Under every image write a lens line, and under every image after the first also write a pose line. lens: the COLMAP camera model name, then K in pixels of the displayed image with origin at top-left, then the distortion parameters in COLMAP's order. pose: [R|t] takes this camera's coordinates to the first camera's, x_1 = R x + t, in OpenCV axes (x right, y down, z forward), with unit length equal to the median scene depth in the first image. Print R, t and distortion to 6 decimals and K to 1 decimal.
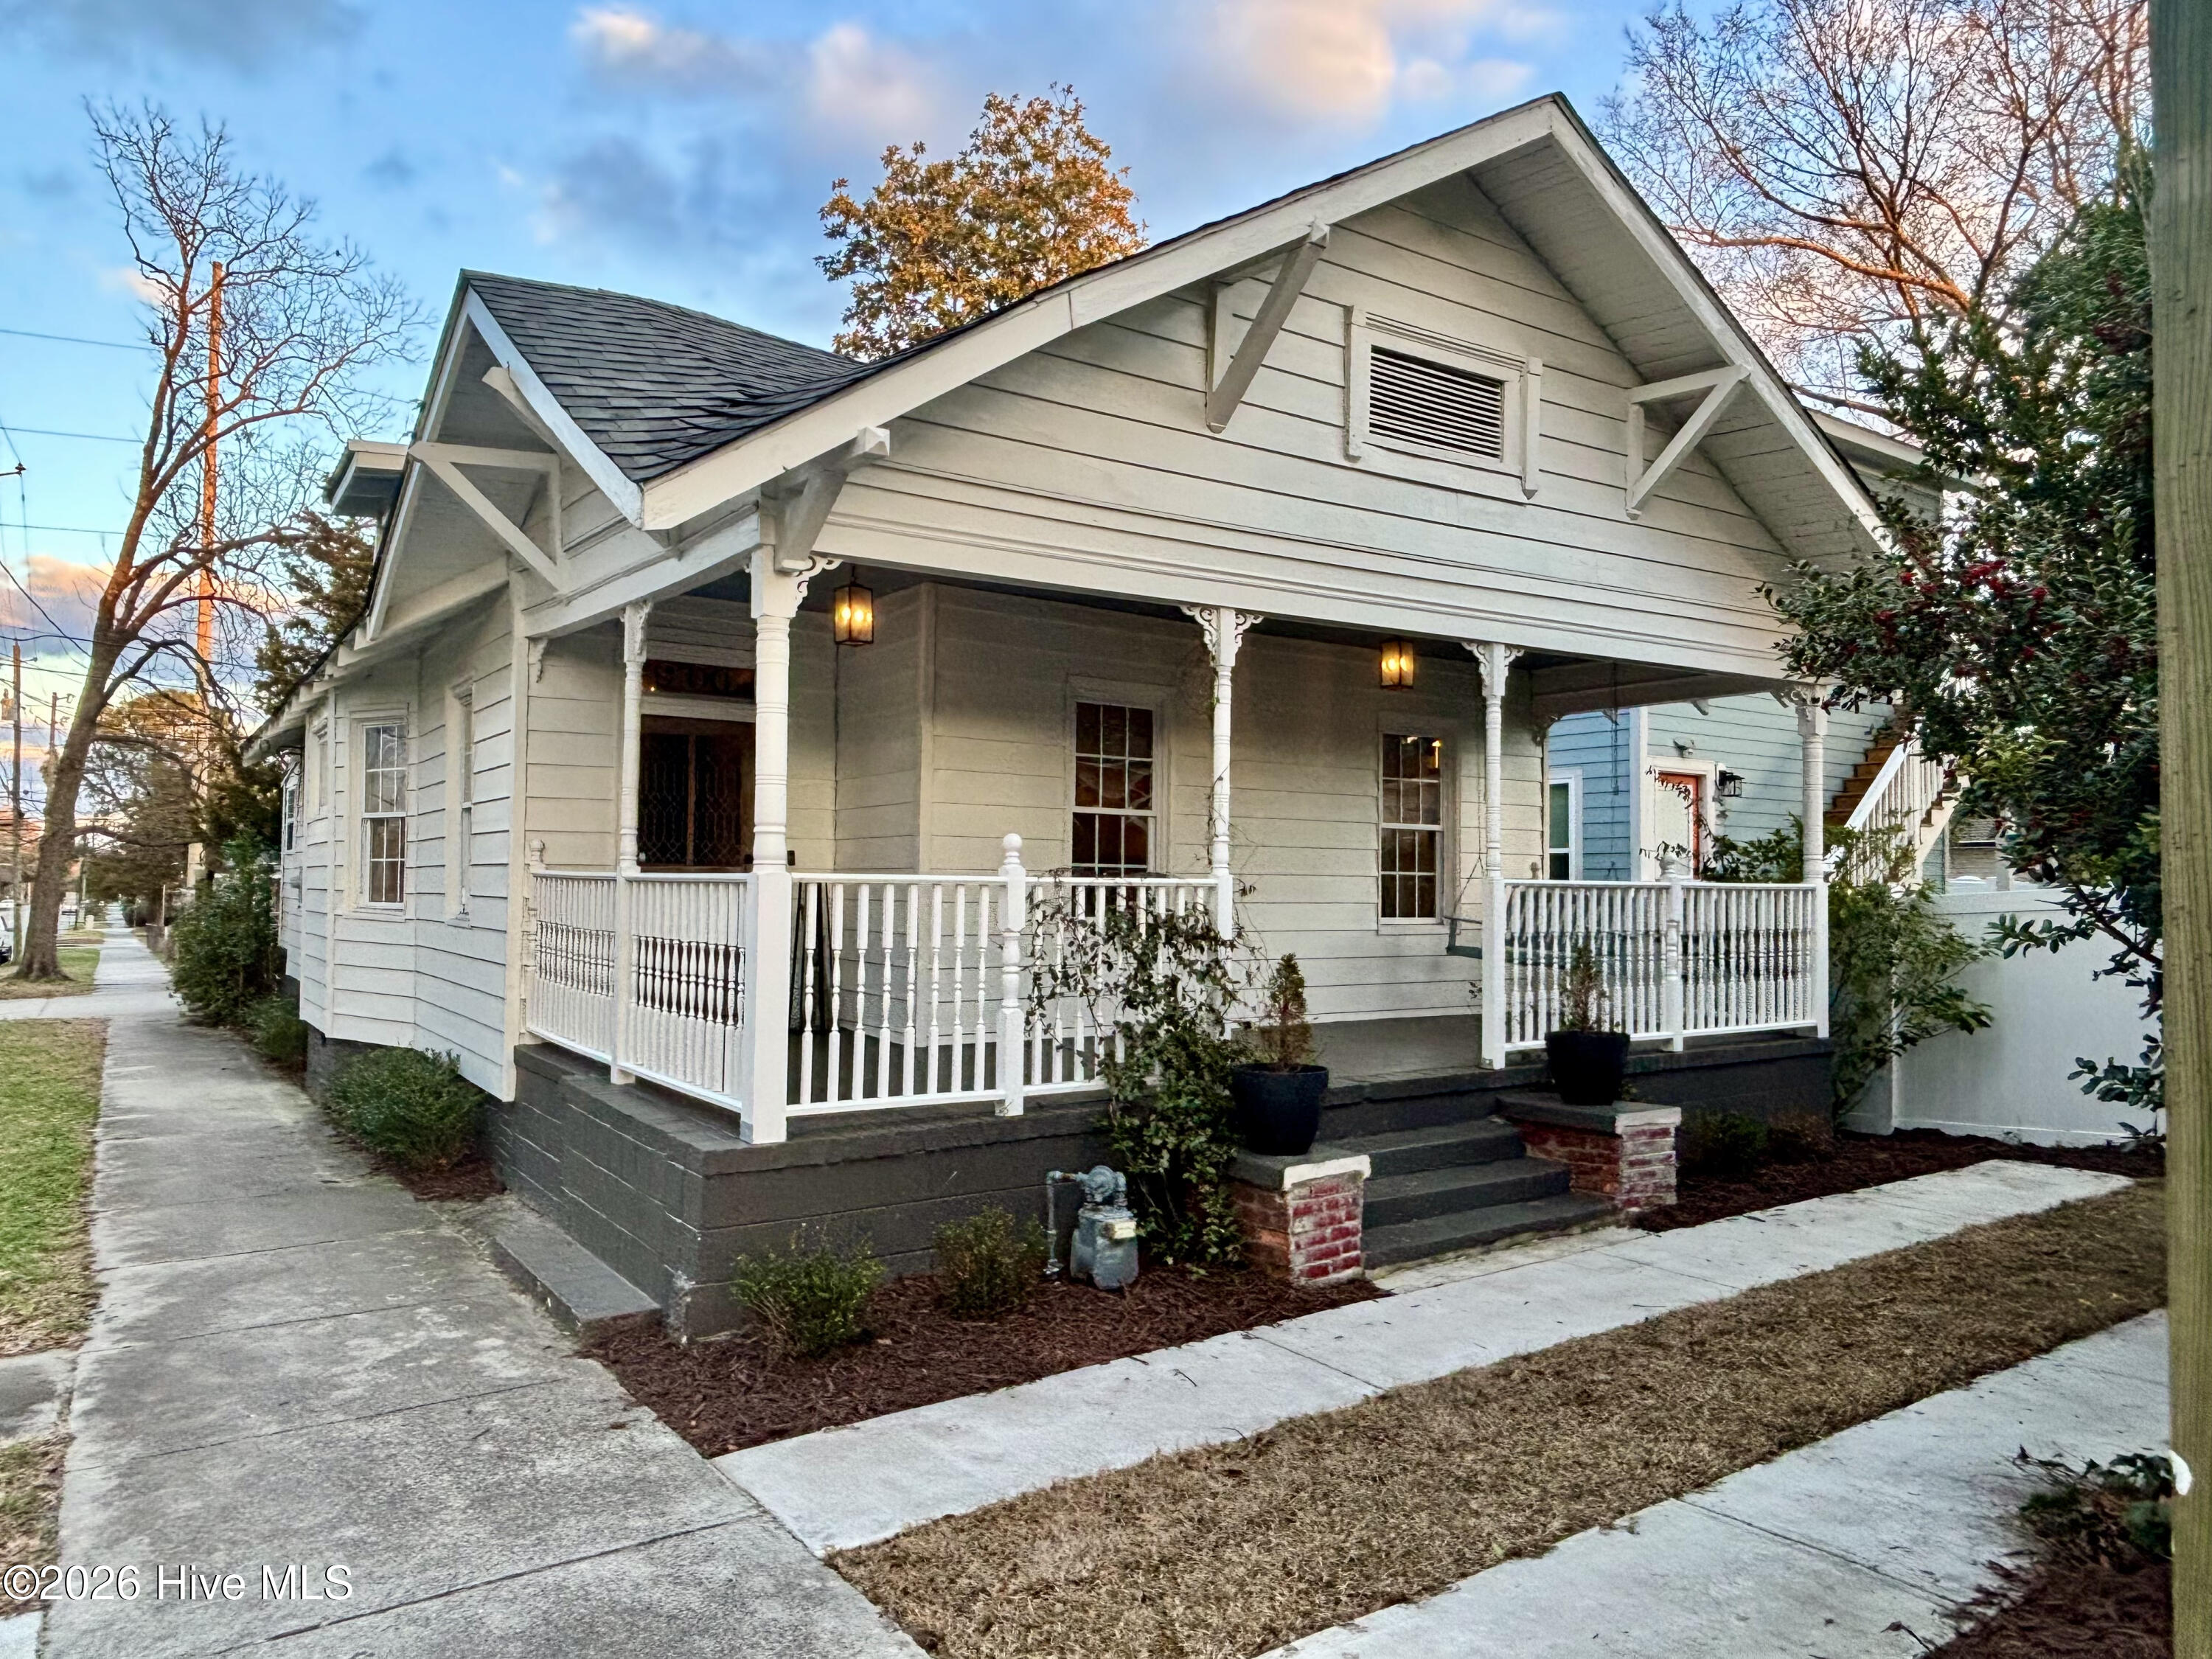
lens RADIAL K [[1521.6, 0, 1206.5], [0, 1521.6, 836.2], [0, 0, 1]] dist [0.098442, -0.159901]
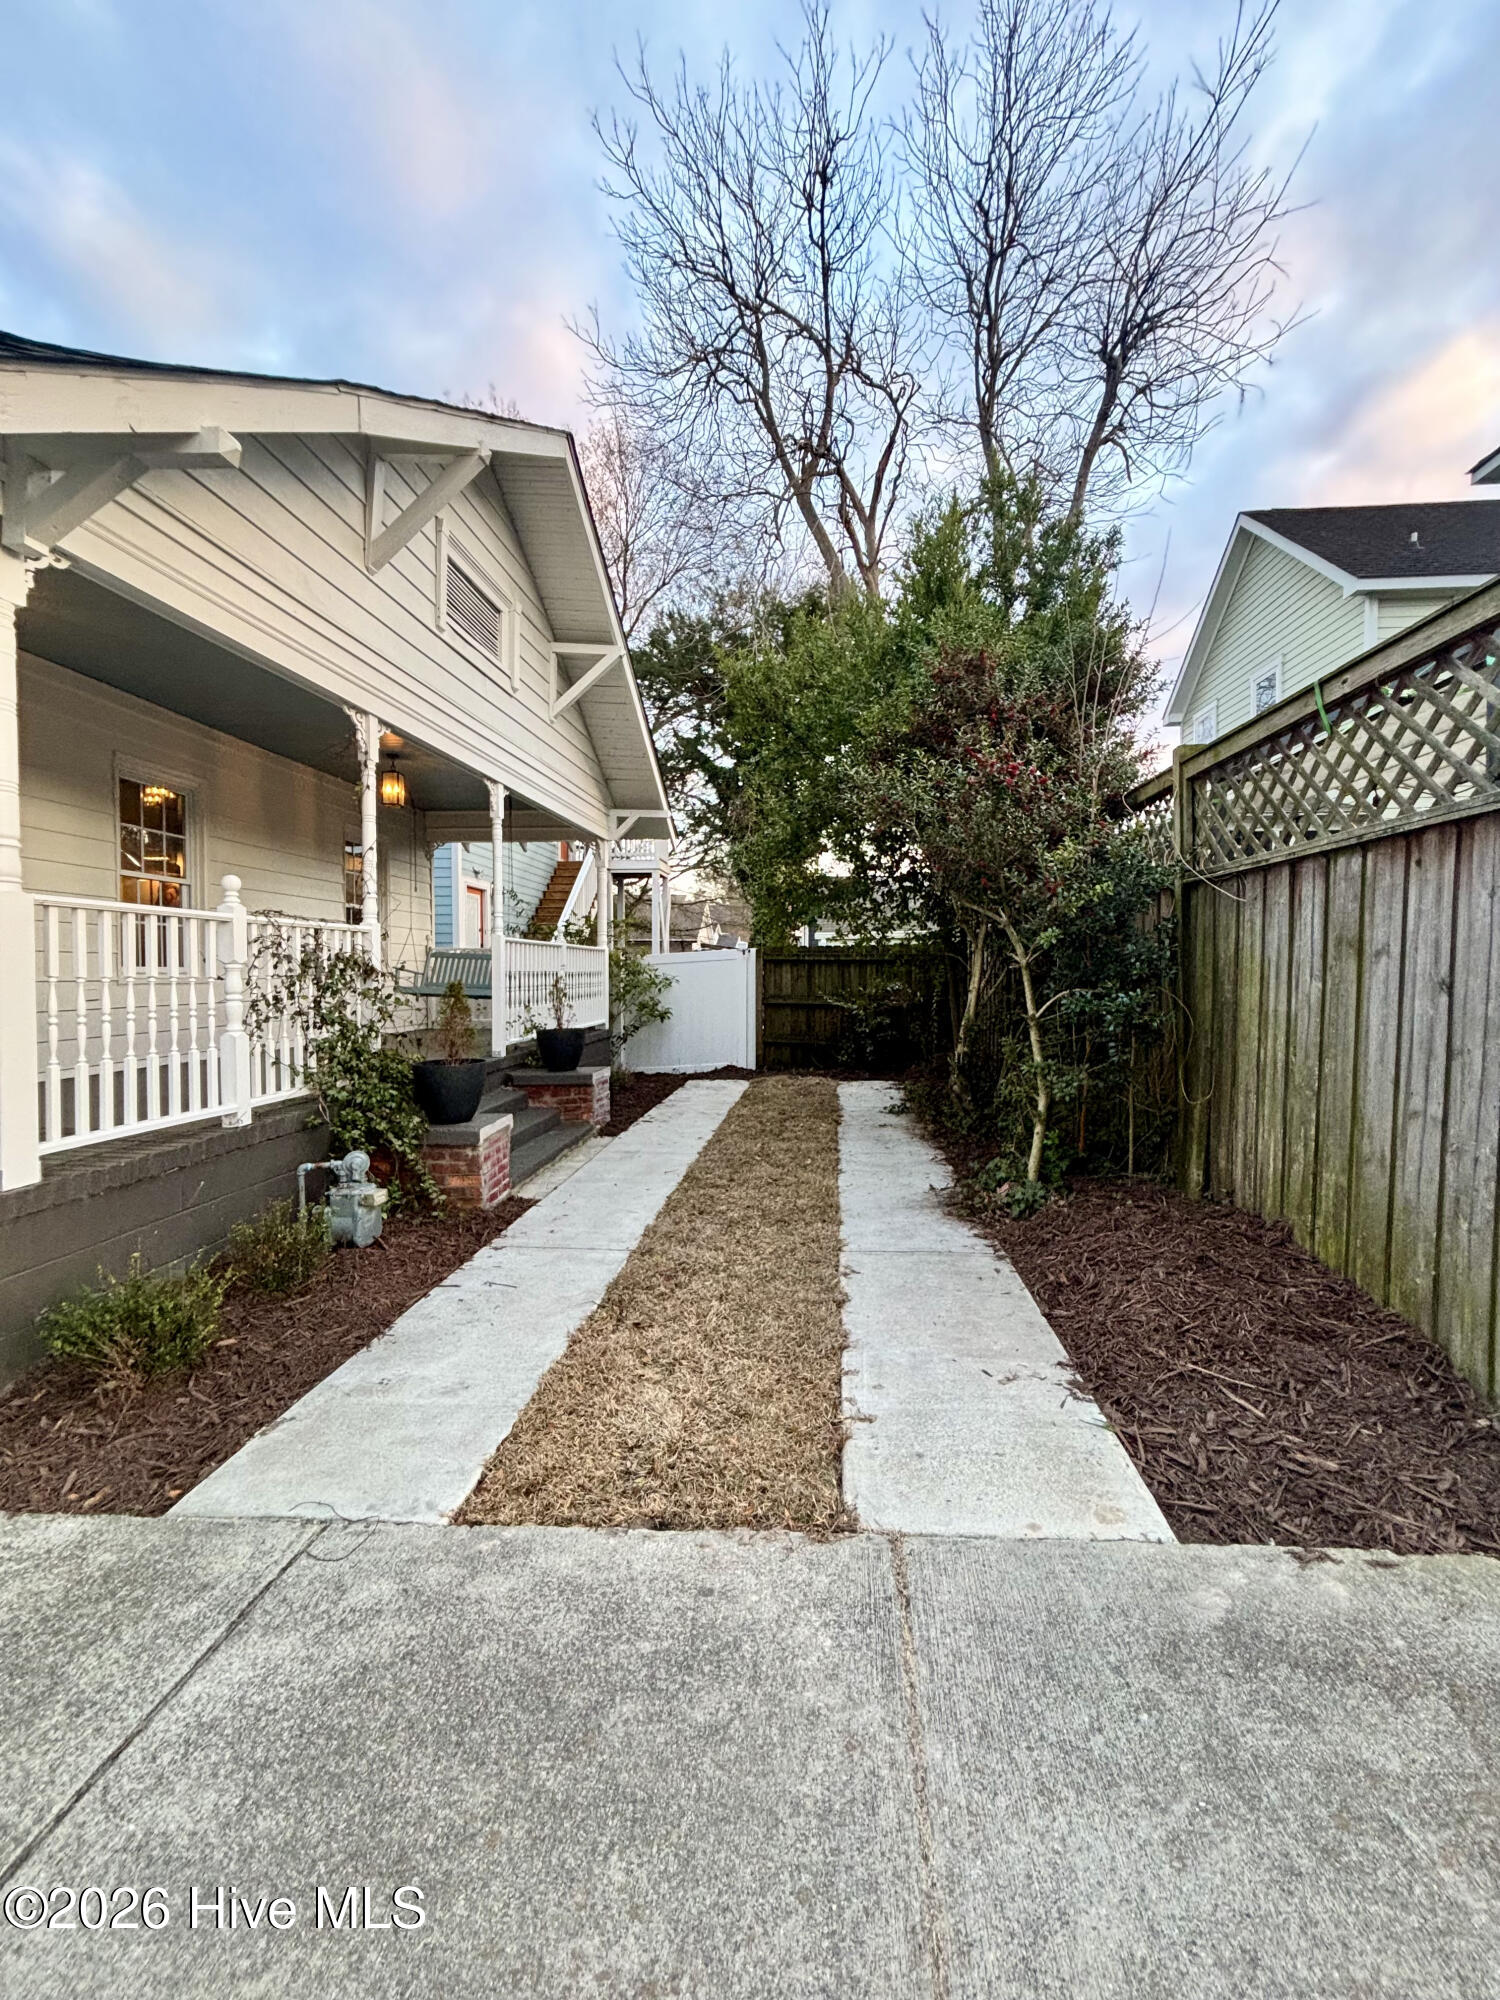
lens RADIAL K [[805.1, 0, 750.0], [0, 805.1, 1000.0], [0, 0, 1]] dist [0.014403, -0.005218]
pose [[0.640970, -0.037299, 0.766659, -0.361819], [-0.012443, 0.998182, 0.058966, 0.052693], [-0.767465, -0.047334, 0.639341, 0.349145]]
